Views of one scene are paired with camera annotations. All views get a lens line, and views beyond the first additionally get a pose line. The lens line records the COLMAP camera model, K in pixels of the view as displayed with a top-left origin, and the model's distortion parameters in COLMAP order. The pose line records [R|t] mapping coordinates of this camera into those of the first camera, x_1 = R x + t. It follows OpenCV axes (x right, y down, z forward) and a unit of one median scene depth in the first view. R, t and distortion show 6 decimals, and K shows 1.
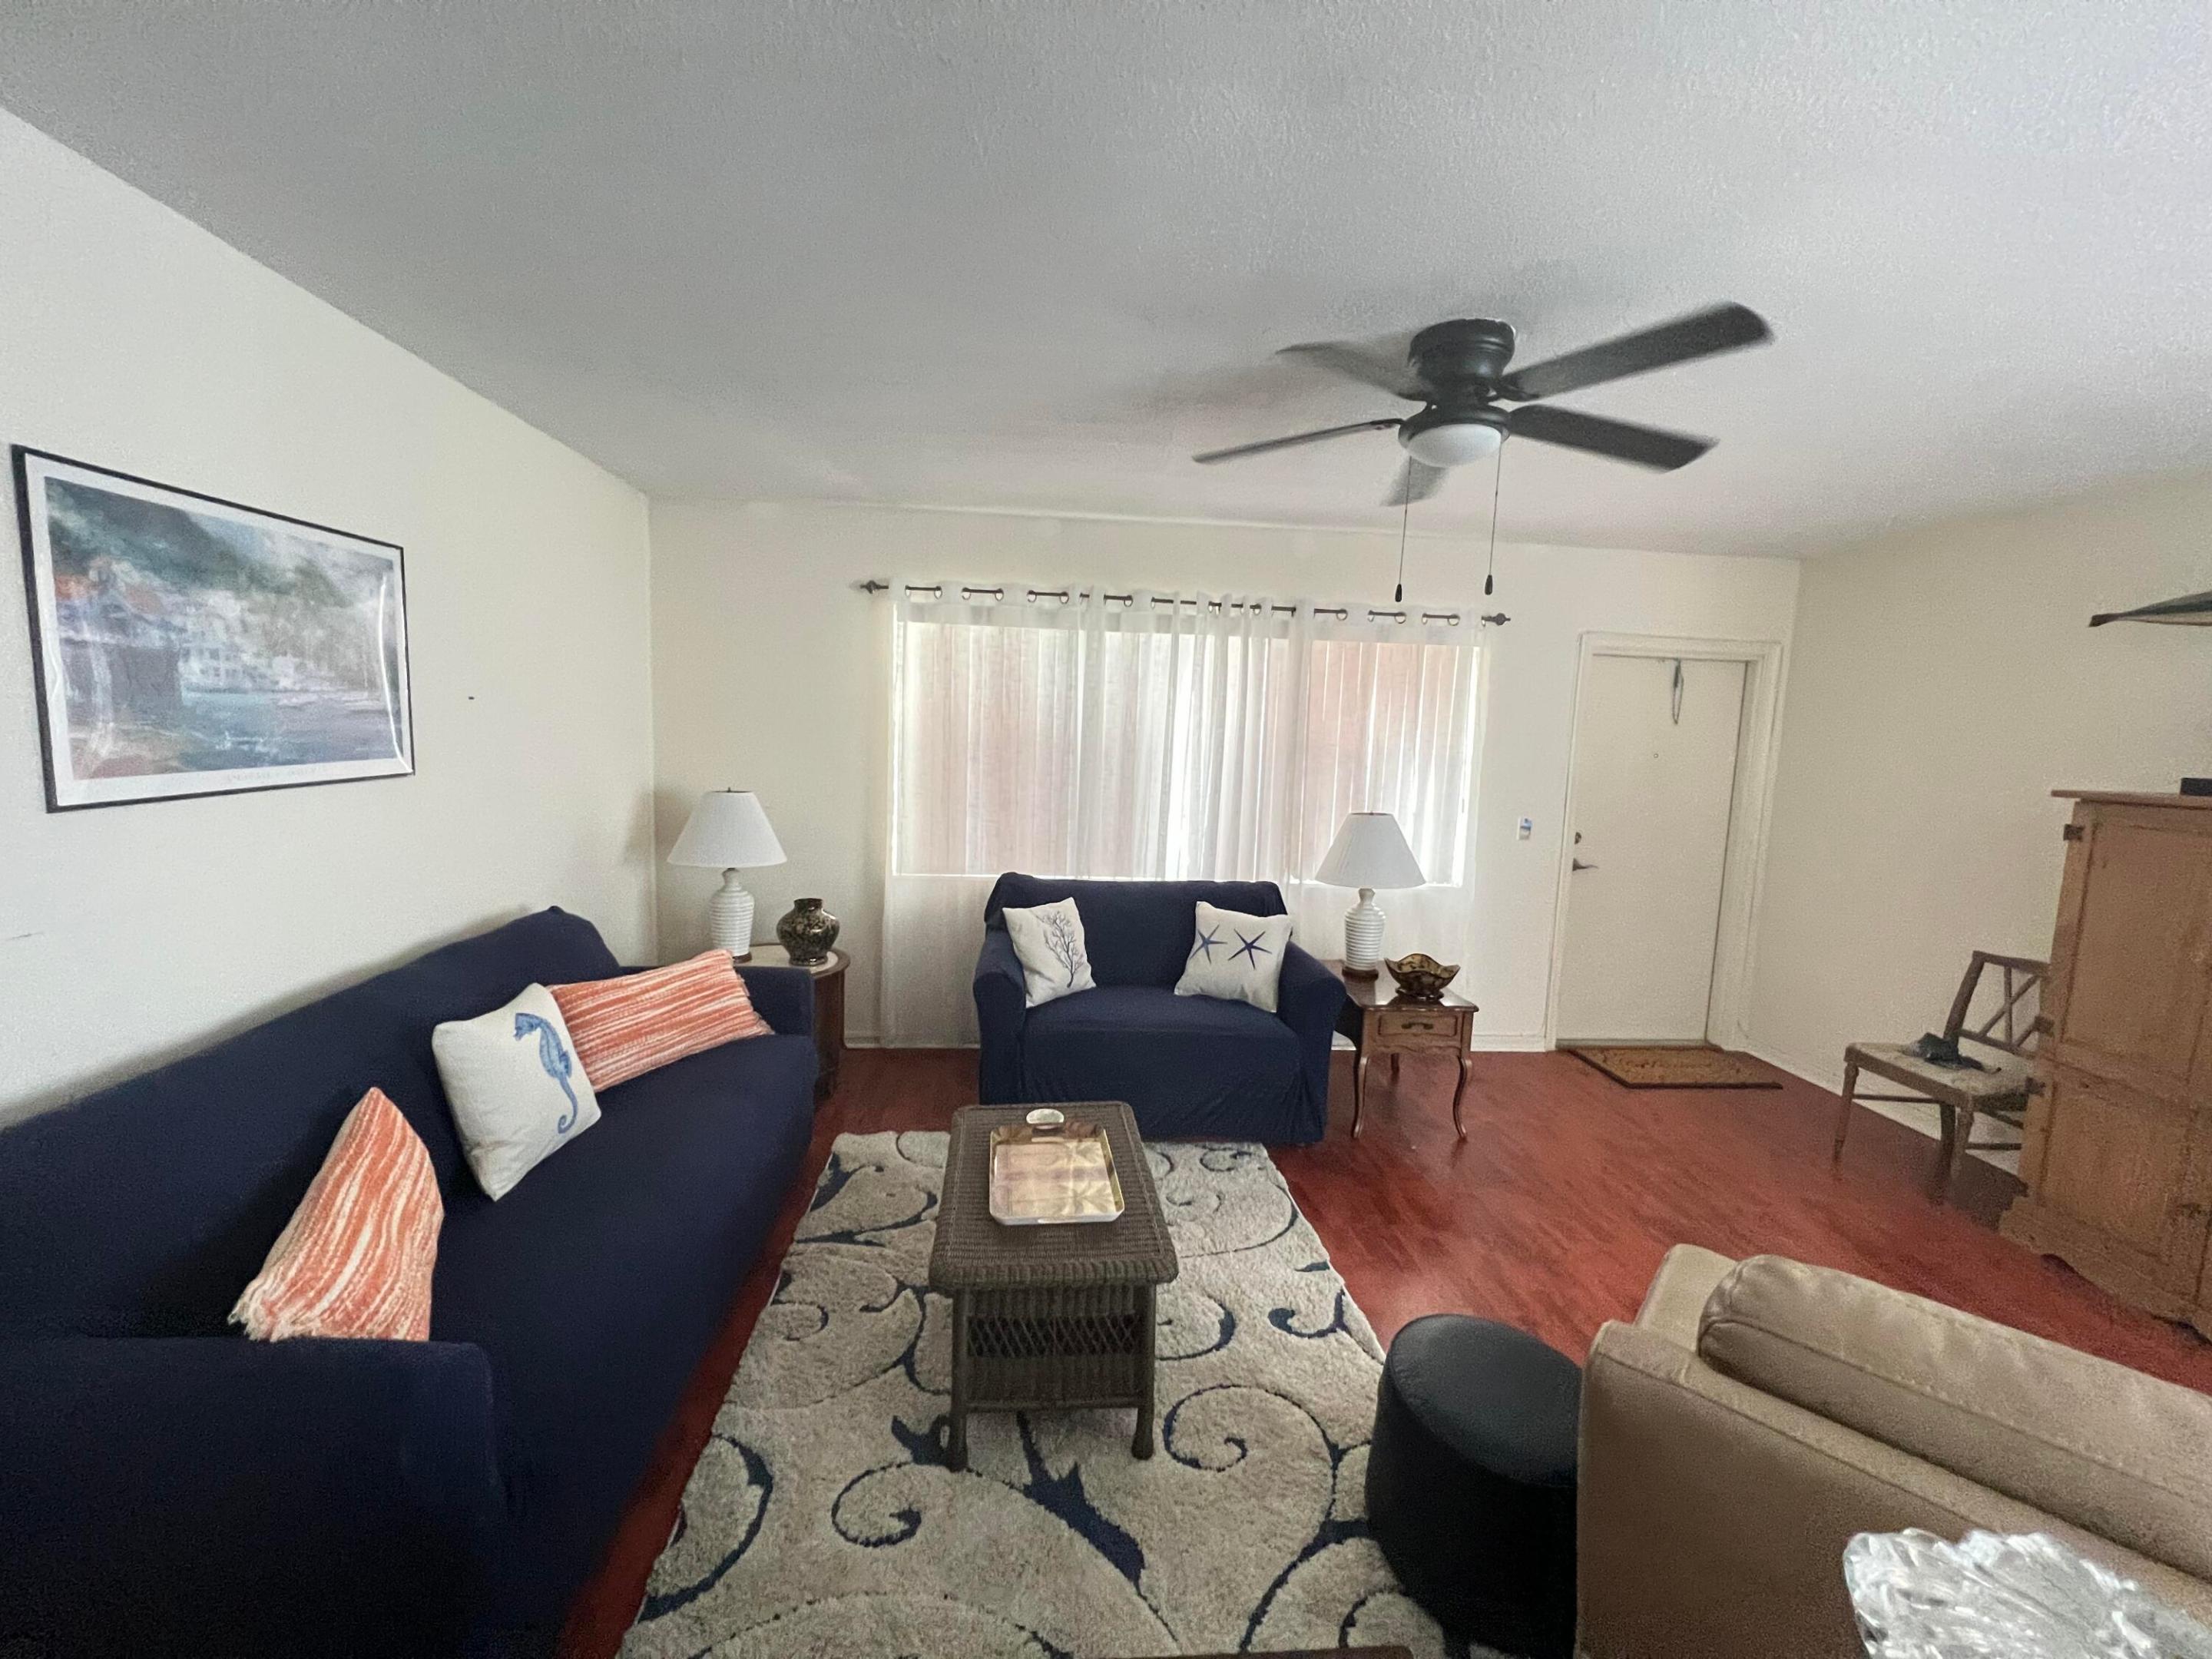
lens RADIAL K [[893.5, 0, 1095.2], [0, 893.5, 843.9], [0, 0, 1]] dist [0.015950, 0.000125]
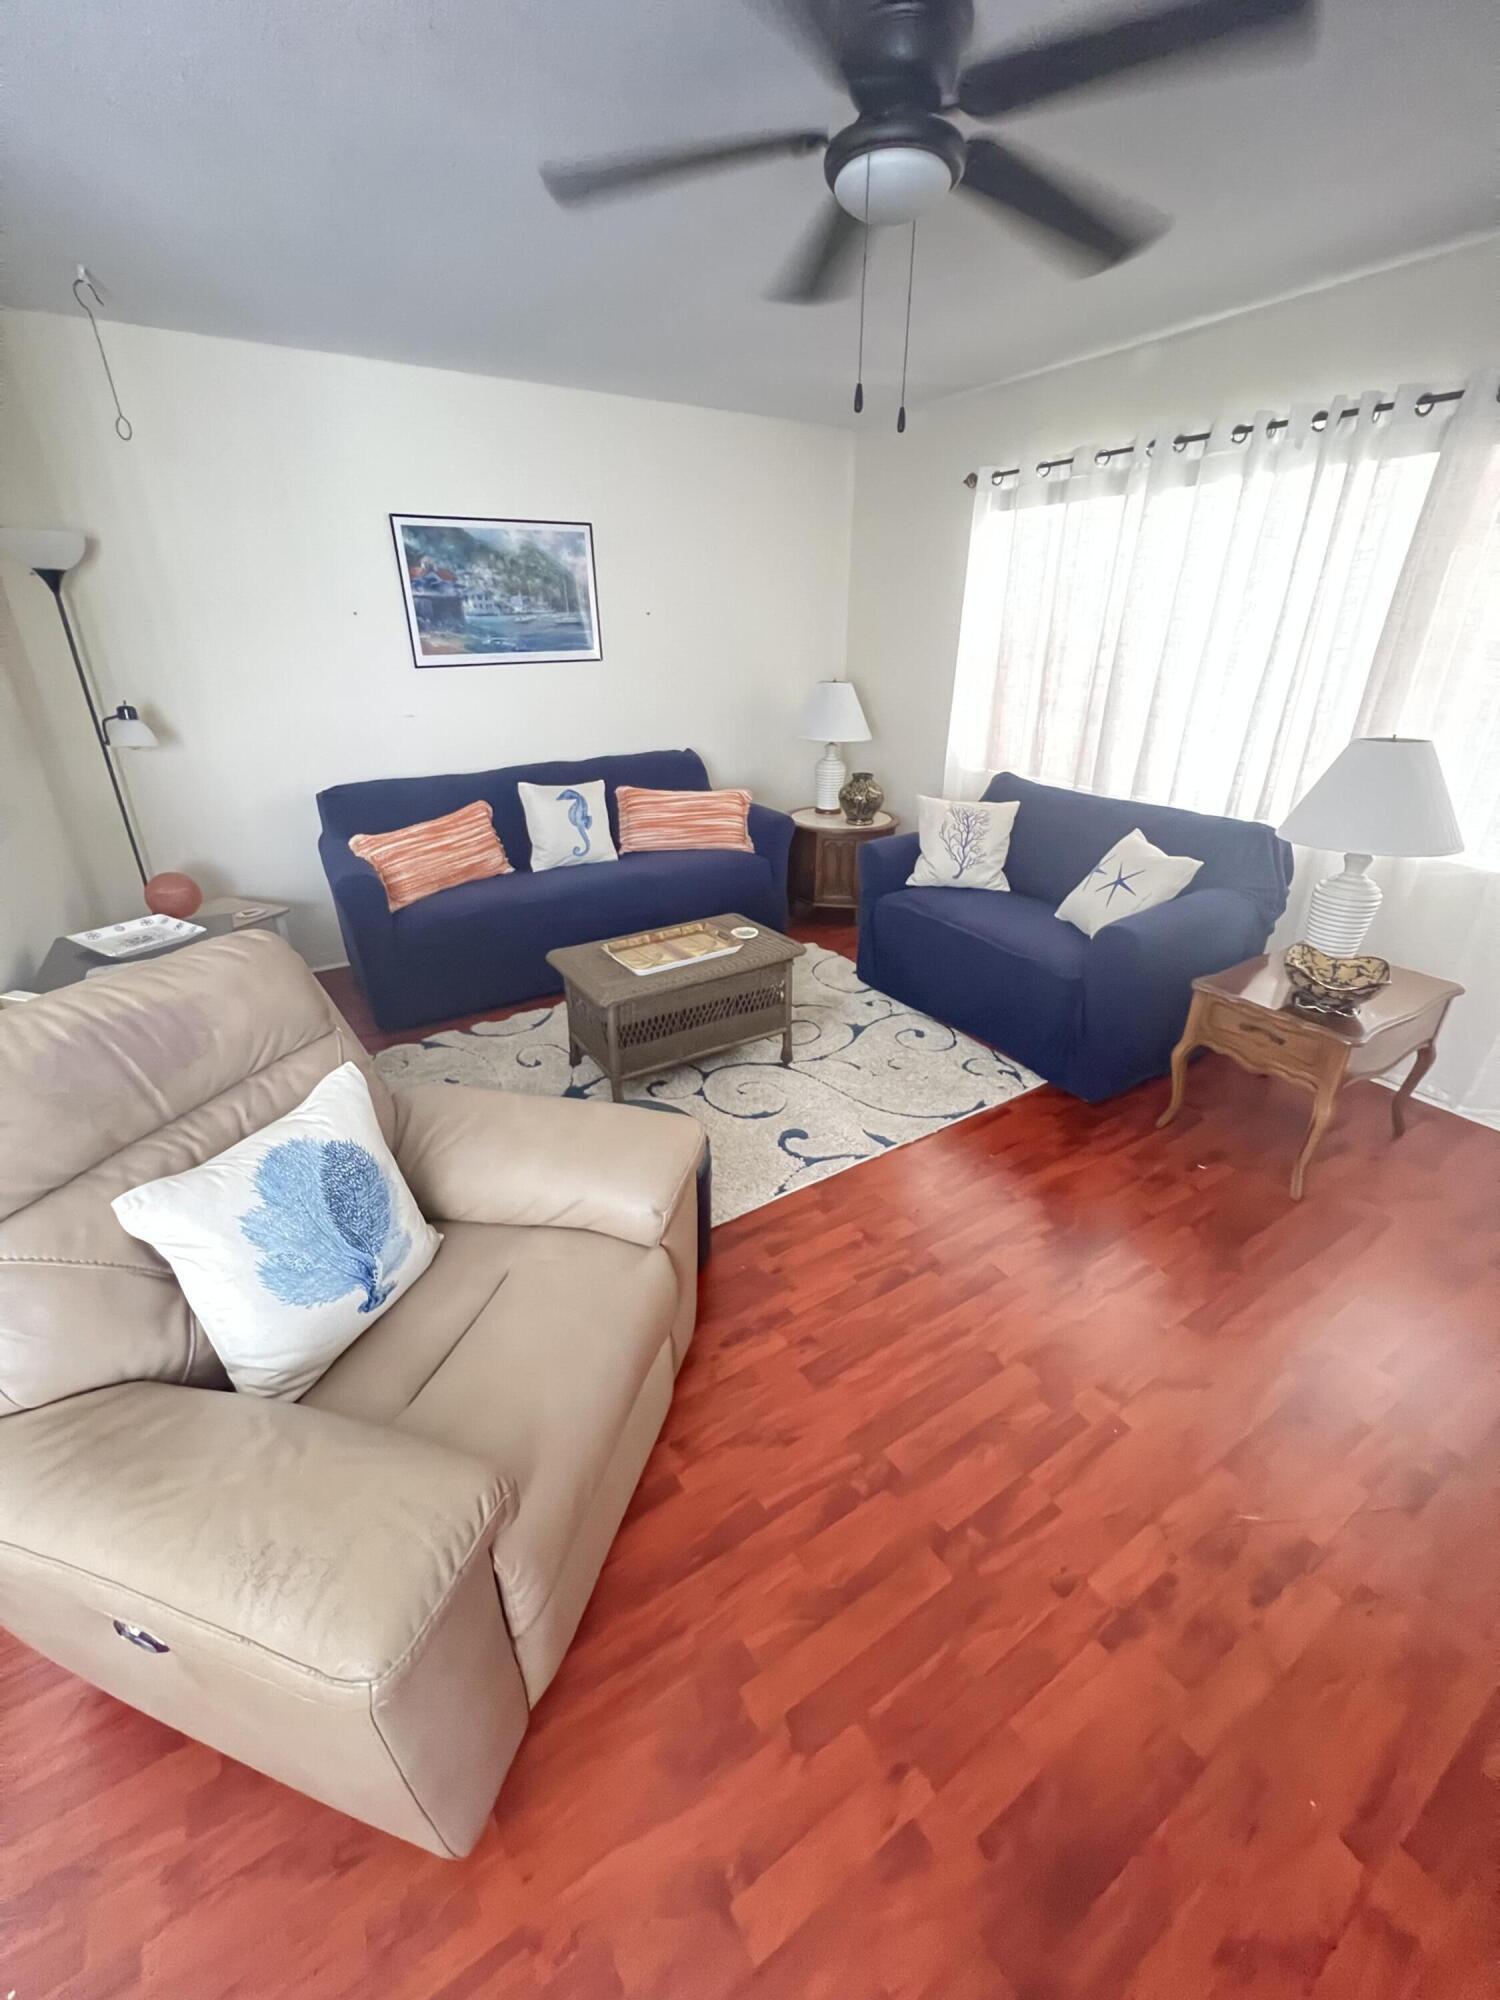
lens RADIAL K [[758.2, 0, 734.9], [0, 758.2, 1009.5], [0, 0, 1]] dist [-0.000665, 0.000374]
pose [[0.466891, 0.373064, -0.801770, 1.012414], [-0.099582, 0.923071, 0.371516, -0.020696], [0.878690, -0.093616, 0.468124, 0.473461]]
